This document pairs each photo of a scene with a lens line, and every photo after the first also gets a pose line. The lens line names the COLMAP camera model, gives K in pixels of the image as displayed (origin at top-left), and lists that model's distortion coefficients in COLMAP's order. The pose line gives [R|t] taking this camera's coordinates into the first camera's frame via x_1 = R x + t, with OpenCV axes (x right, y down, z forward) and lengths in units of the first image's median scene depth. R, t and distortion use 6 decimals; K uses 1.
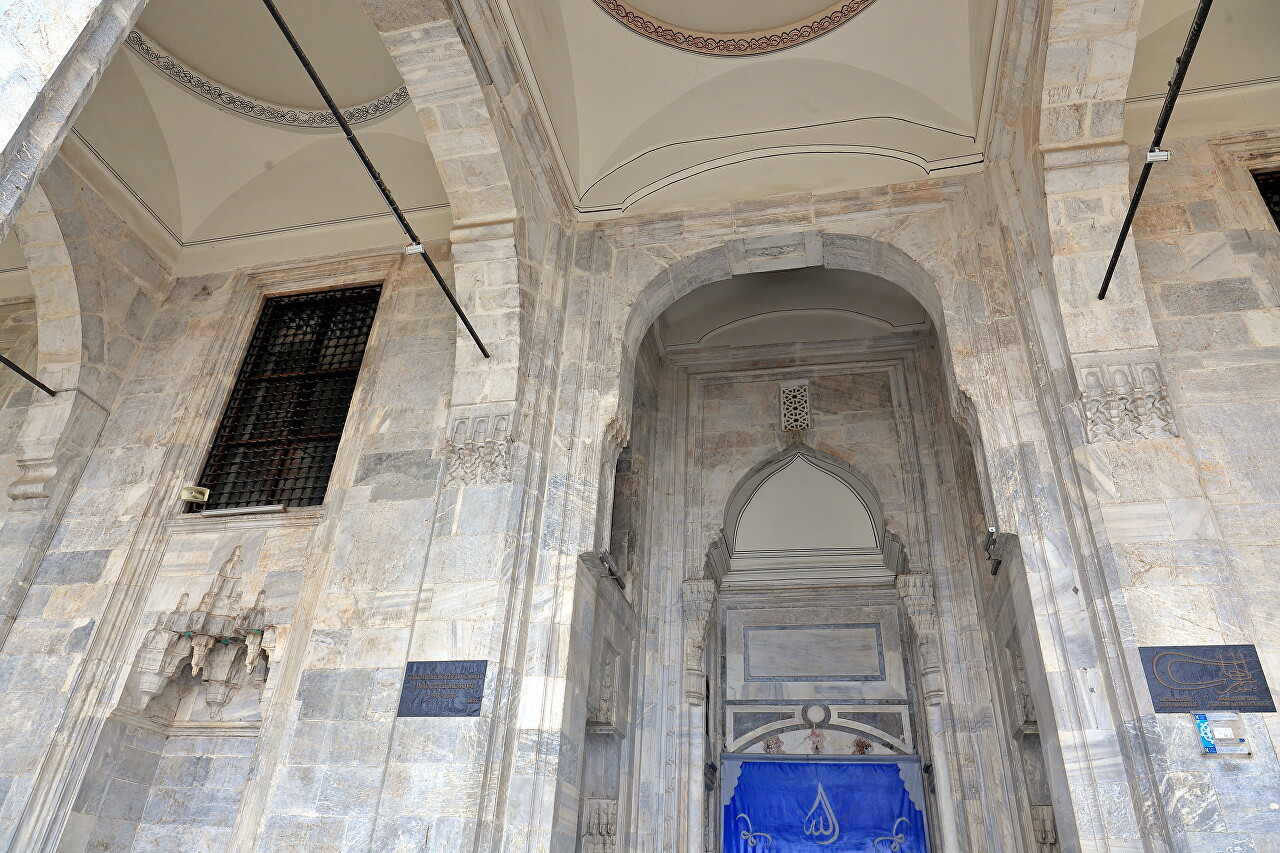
lens RADIAL K [[842.6, 0, 643.9], [0, 842.6, 427.4], [0, 0, 1]] dist [0.003977, 0.006889]
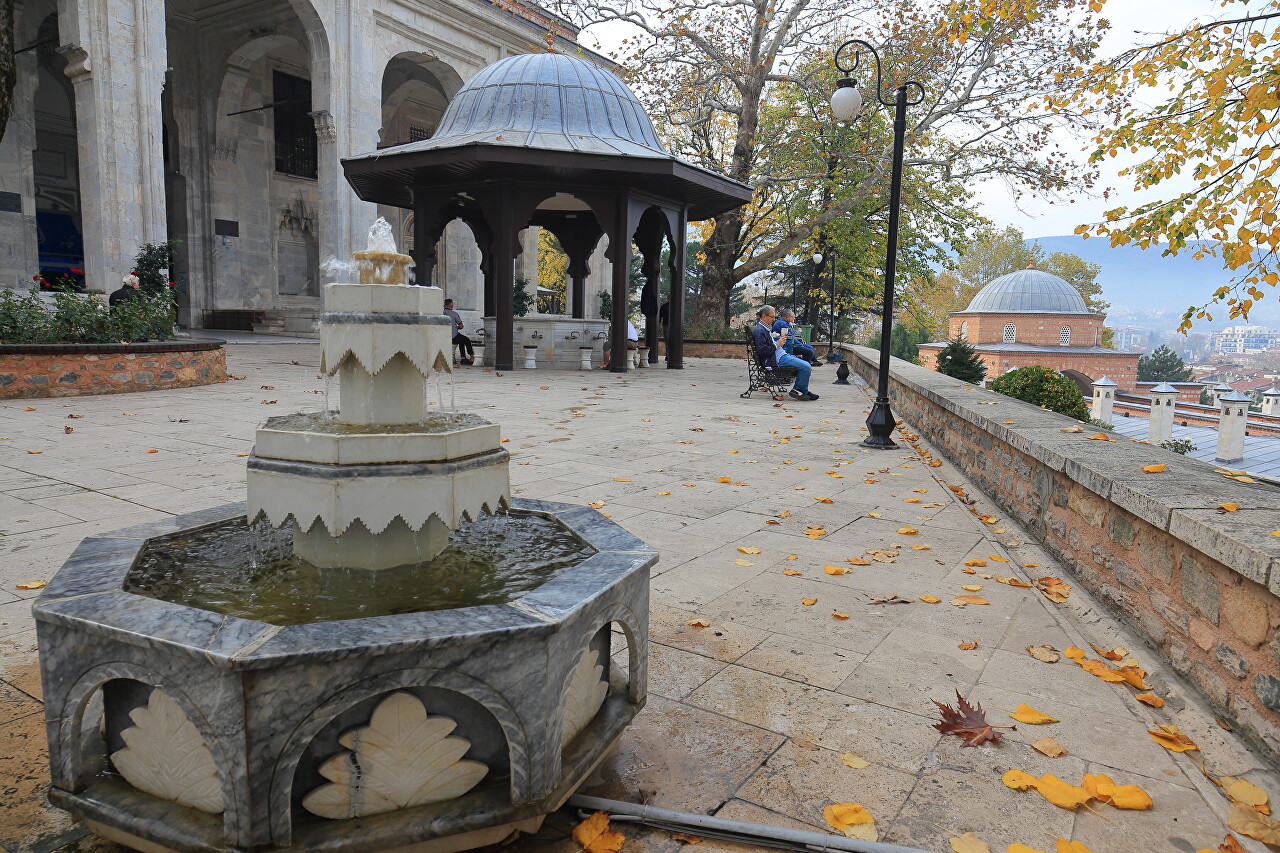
lens RADIAL K [[842.6, 0, 639.4], [0, 842.6, 432.3], [0, 0, 1]] dist [0.003977, 0.006889]
pose [[0.347256, -0.149822, 0.925725, -1.846086], [-0.501711, 0.804316, 0.318374, -0.867127], [-0.792275, -0.575004, 0.204136, -1.440538]]
